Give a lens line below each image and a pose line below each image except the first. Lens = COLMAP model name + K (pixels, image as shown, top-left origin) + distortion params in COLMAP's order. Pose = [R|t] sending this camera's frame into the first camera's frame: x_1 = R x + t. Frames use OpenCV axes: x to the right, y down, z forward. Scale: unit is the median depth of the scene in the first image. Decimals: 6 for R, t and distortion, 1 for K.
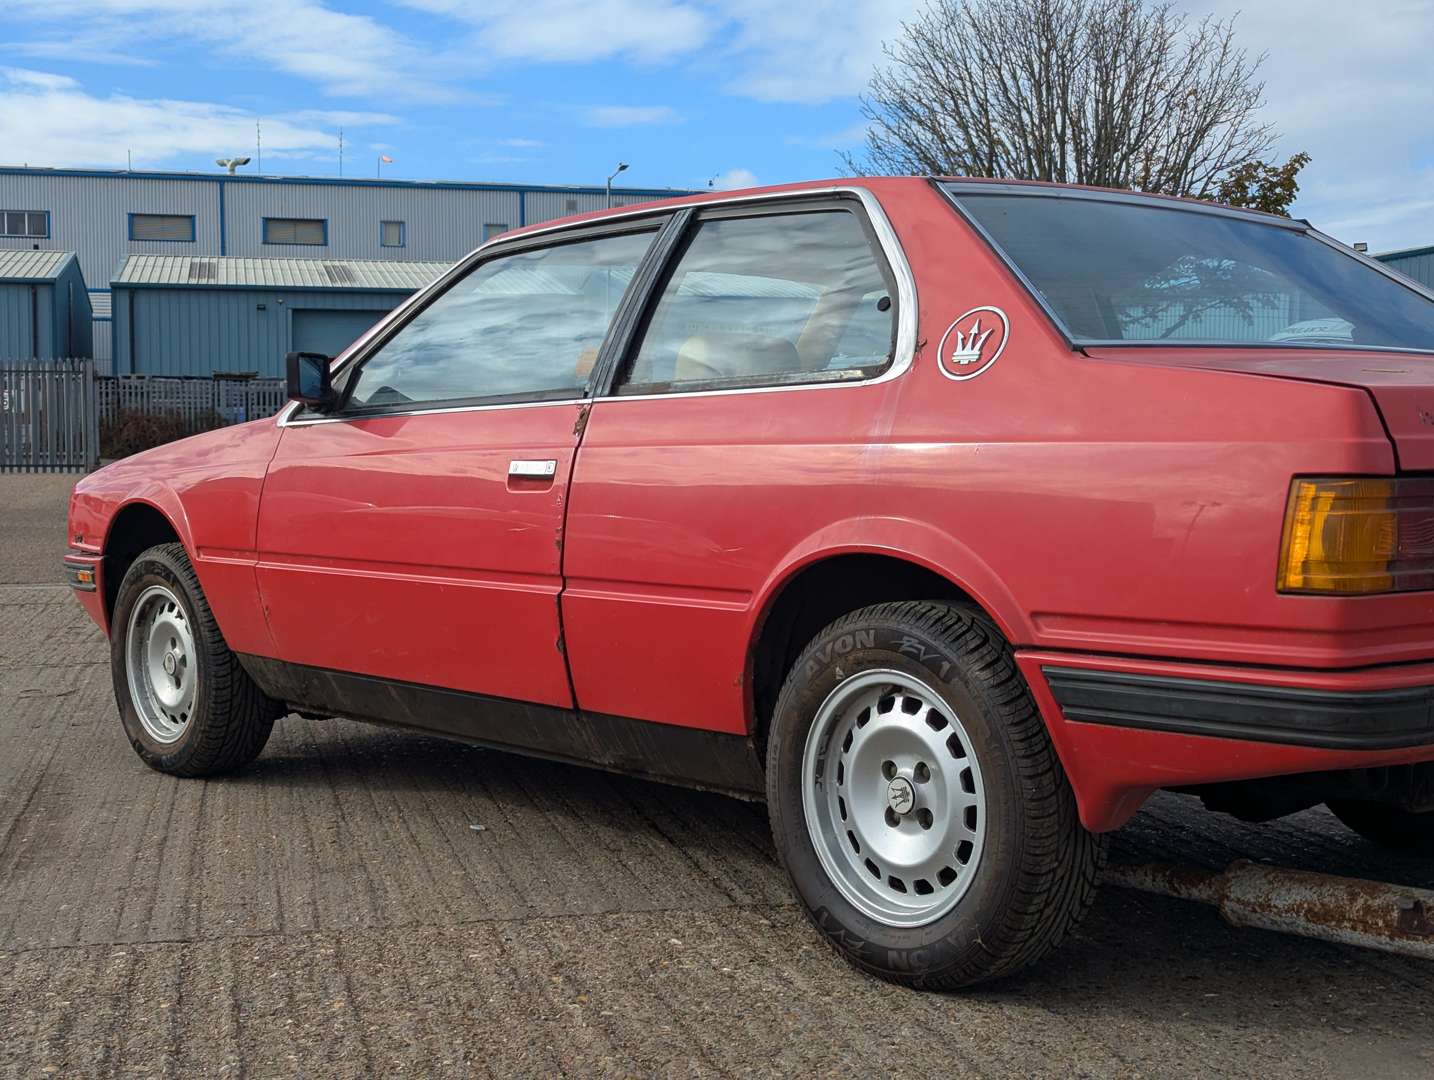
lens RADIAL K [[2006.1, 0, 711.3], [0, 2006.1, 521.1], [0, 0, 1]] dist [0.062924, 0.000000]
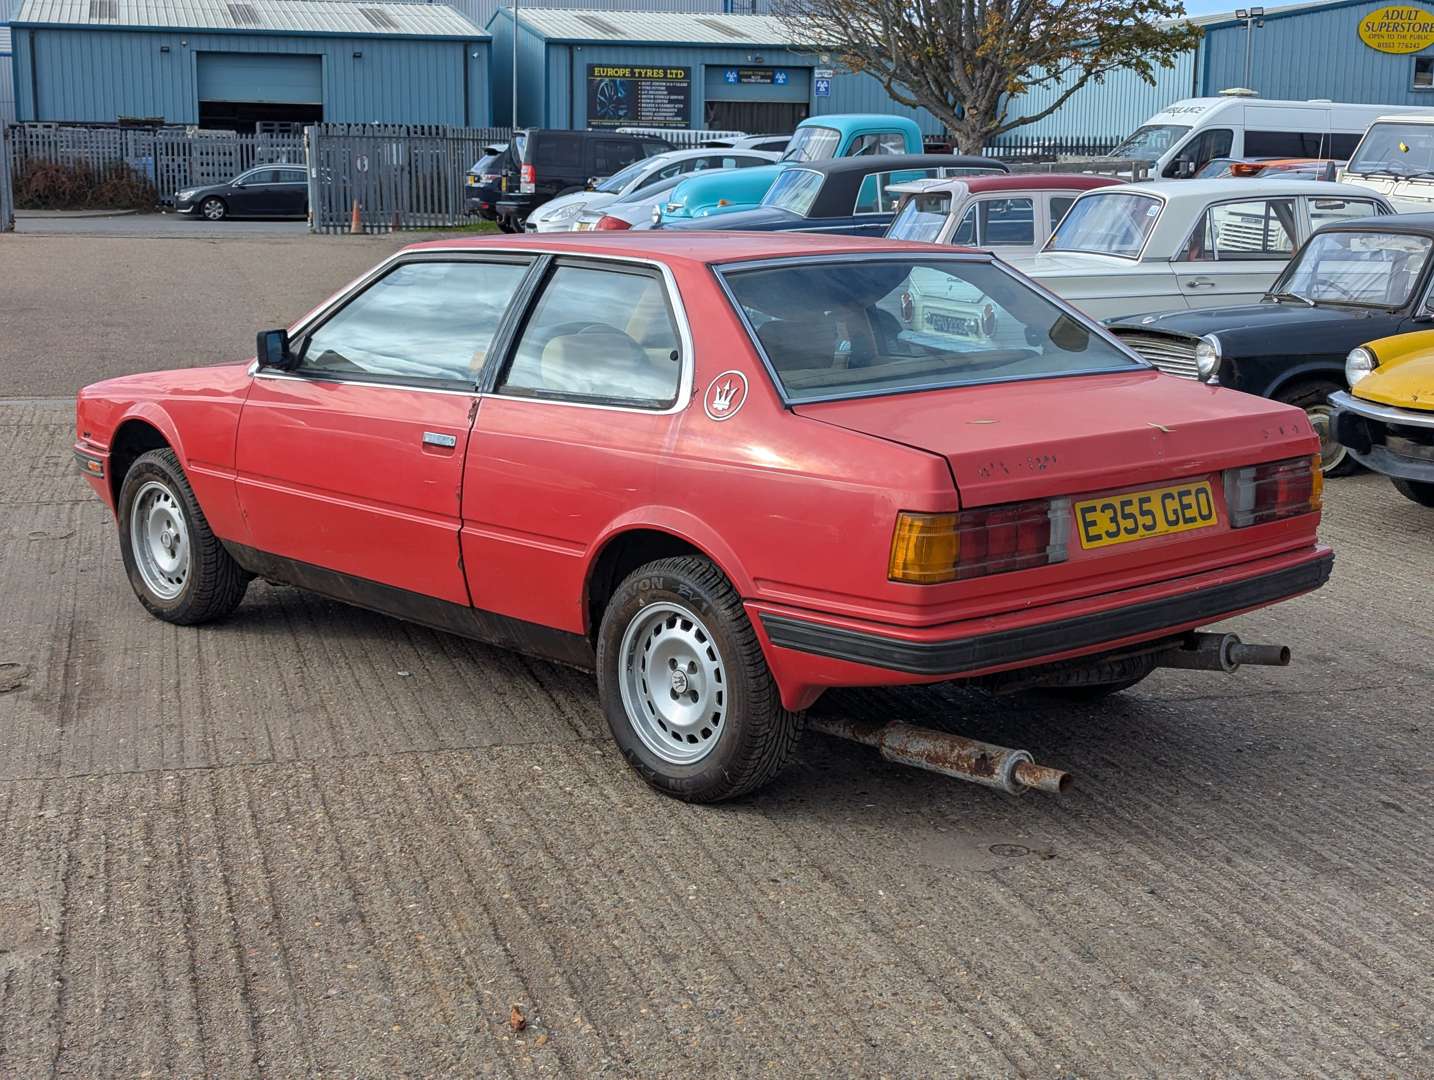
lens RADIAL K [[2006.1, 0, 712.3], [0, 2006.1, 525.7], [0, 0, 1]] dist [0.062924, 0.000000]
pose [[0.999067, 0.002325, 0.043121, 0.052445], [-0.008070, 0.991011, 0.133539, -0.190550], [-0.042422, -0.133762, 0.990105, -0.523930]]
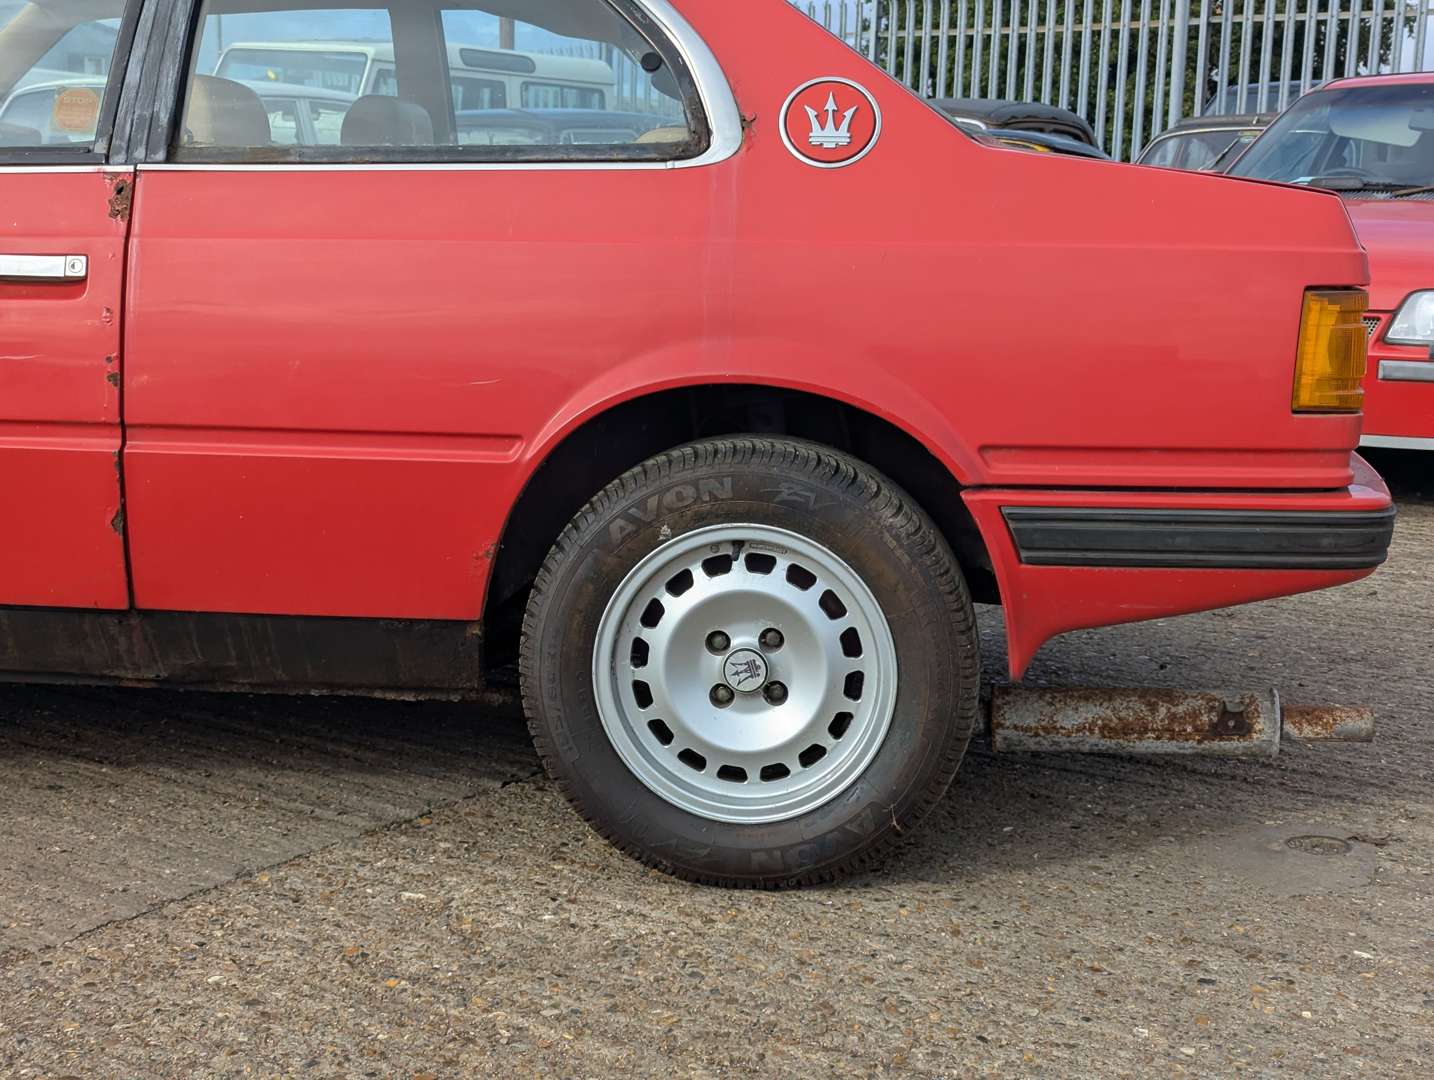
lens RADIAL K [[2006.1, 0, 717.2], [0, 2006.1, 554.4], [0, 0, 1]] dist [0.062924, 0.000000]
pose [[0.735470, -0.104249, 0.669489, -0.466124], [0.010184, 0.989682, 0.142920, -0.030662], [-0.677481, -0.098295, 0.728943, 0.401957]]
